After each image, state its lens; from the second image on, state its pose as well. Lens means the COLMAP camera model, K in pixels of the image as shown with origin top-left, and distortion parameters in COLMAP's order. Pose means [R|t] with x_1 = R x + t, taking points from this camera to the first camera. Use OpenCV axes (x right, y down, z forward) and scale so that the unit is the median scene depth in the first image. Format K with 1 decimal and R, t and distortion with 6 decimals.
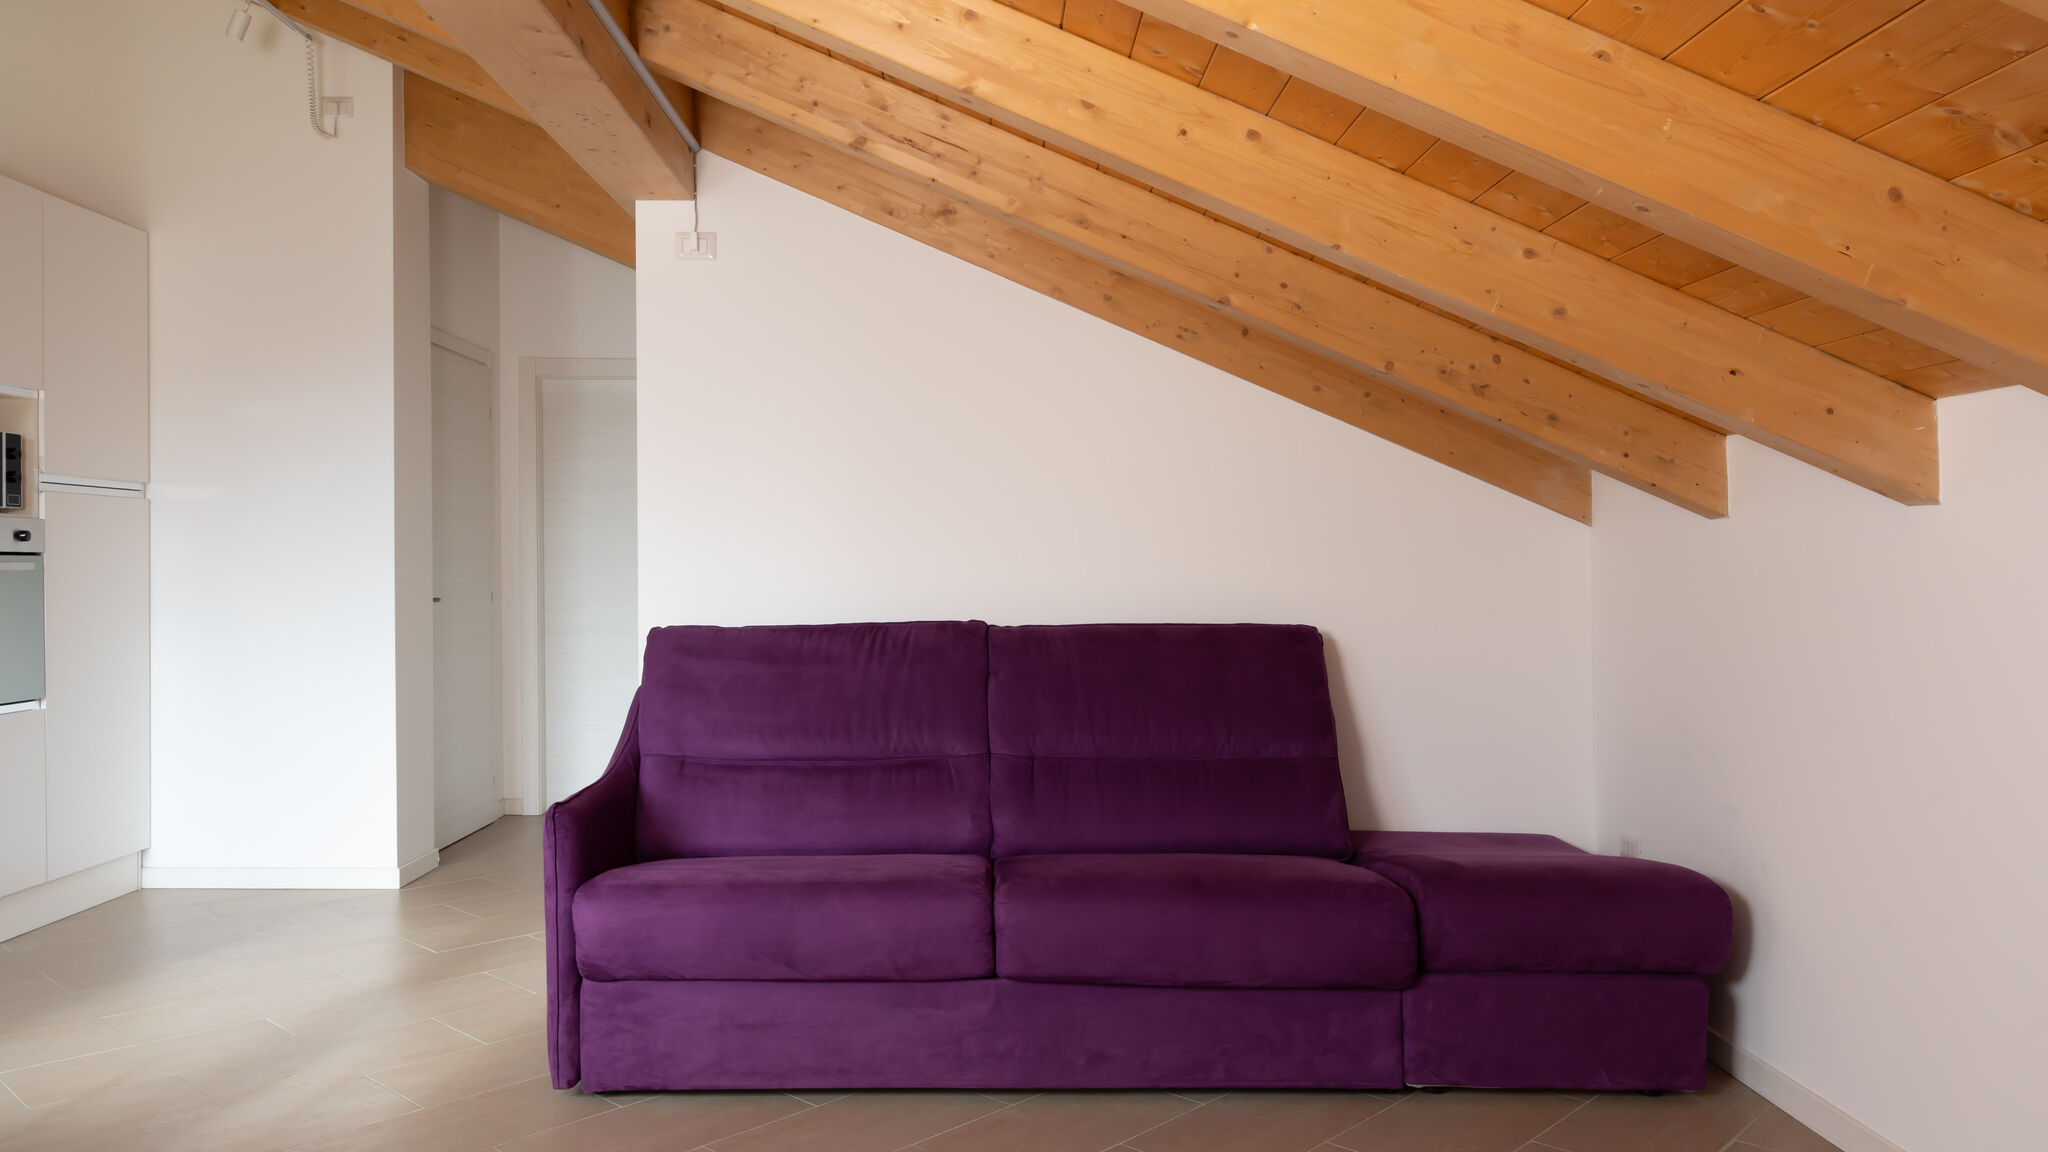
lens RADIAL K [[1400.0, 0, 1002.5], [0, 1400.0, 585.0], [0, 0, 1]] dist [0.005355, -0.023087]
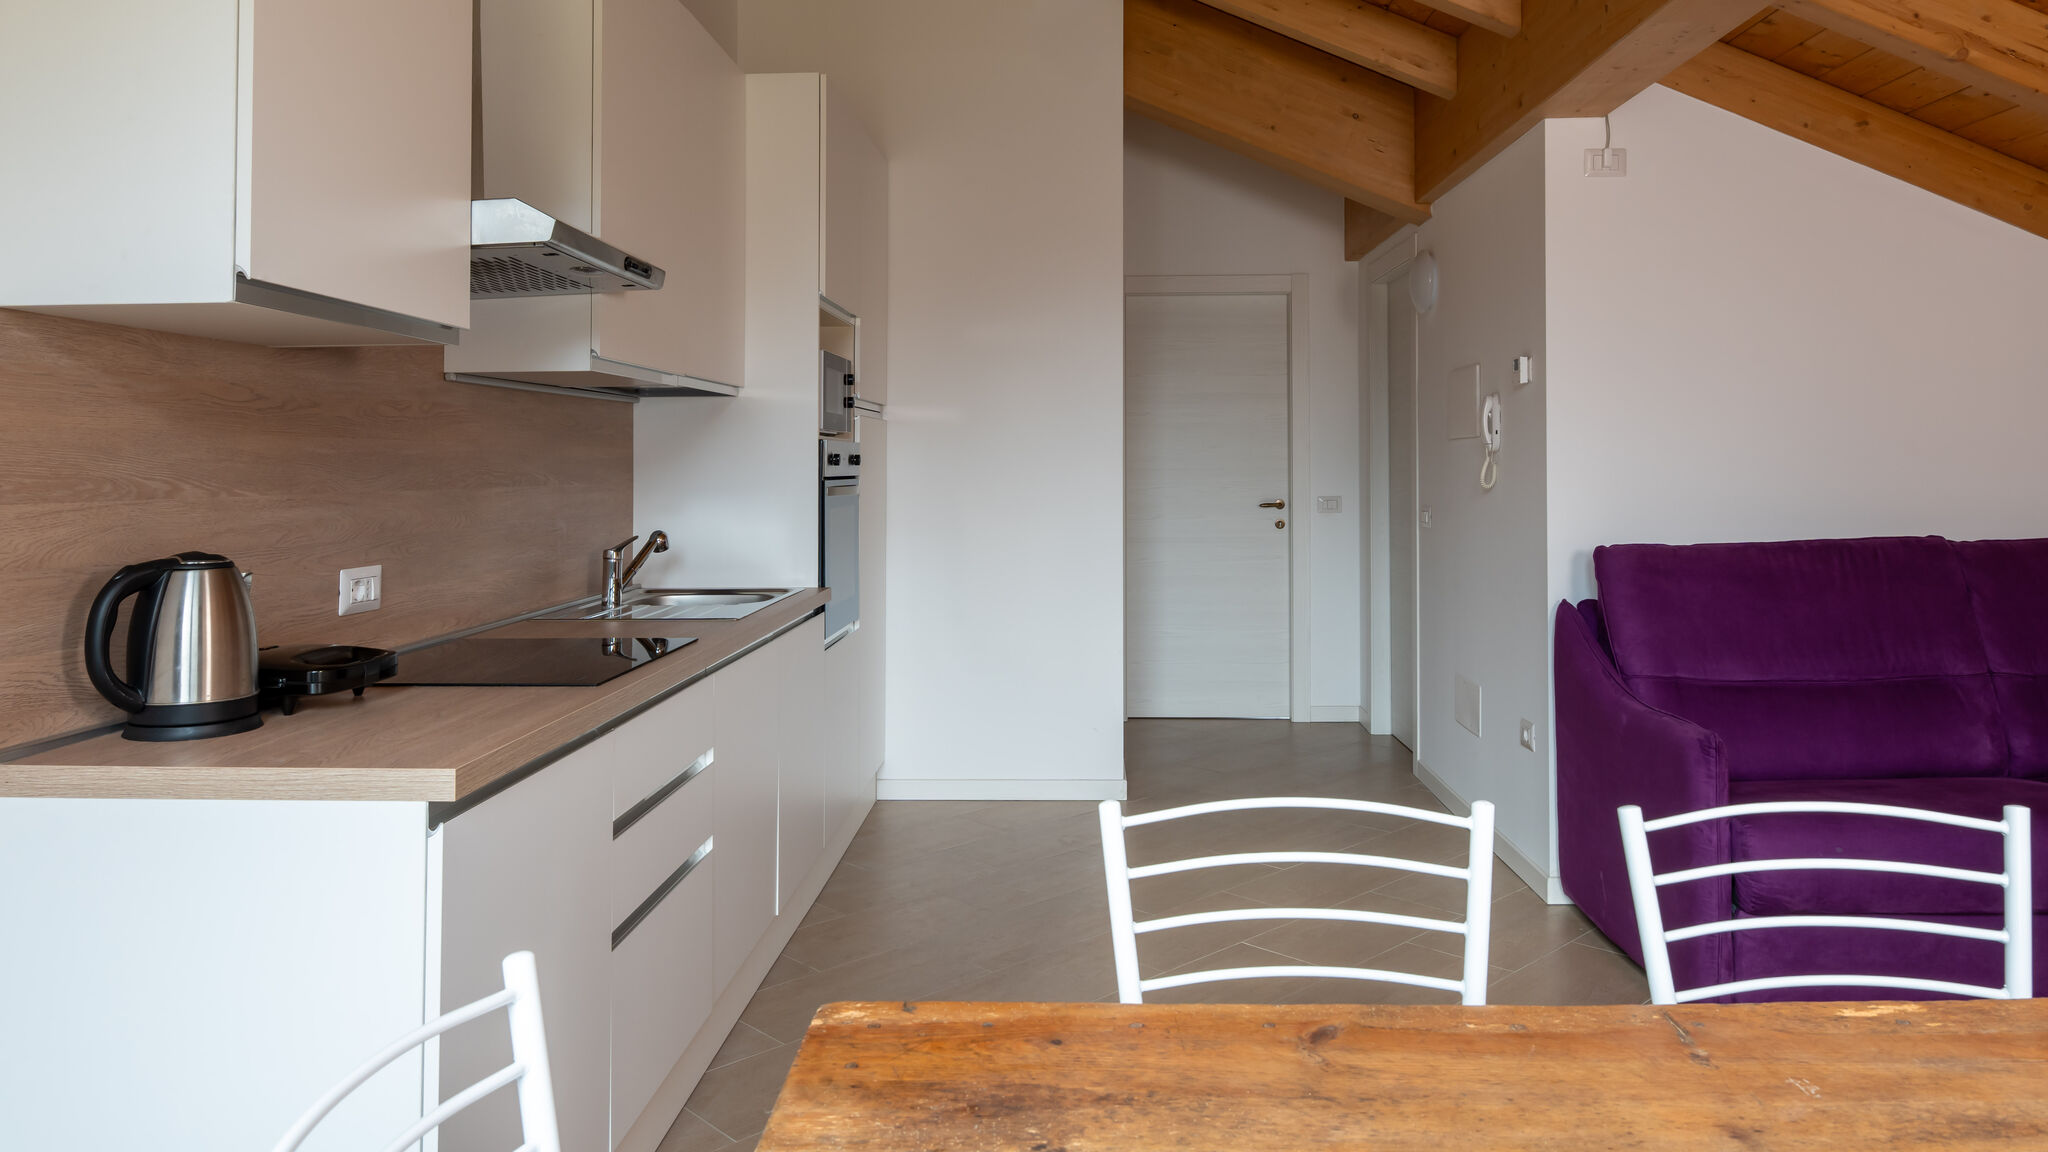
lens RADIAL K [[1400.0, 0, 1107.2], [0, 1400.0, 435.8], [0, 0, 1]] dist [0.005355, -0.023087]
pose [[0.999626, -0.012306, -0.024423, -0.638112], [0.011243, 0.999003, -0.043199, -0.009659], [0.024930, 0.042908, 0.998768, 0.011532]]
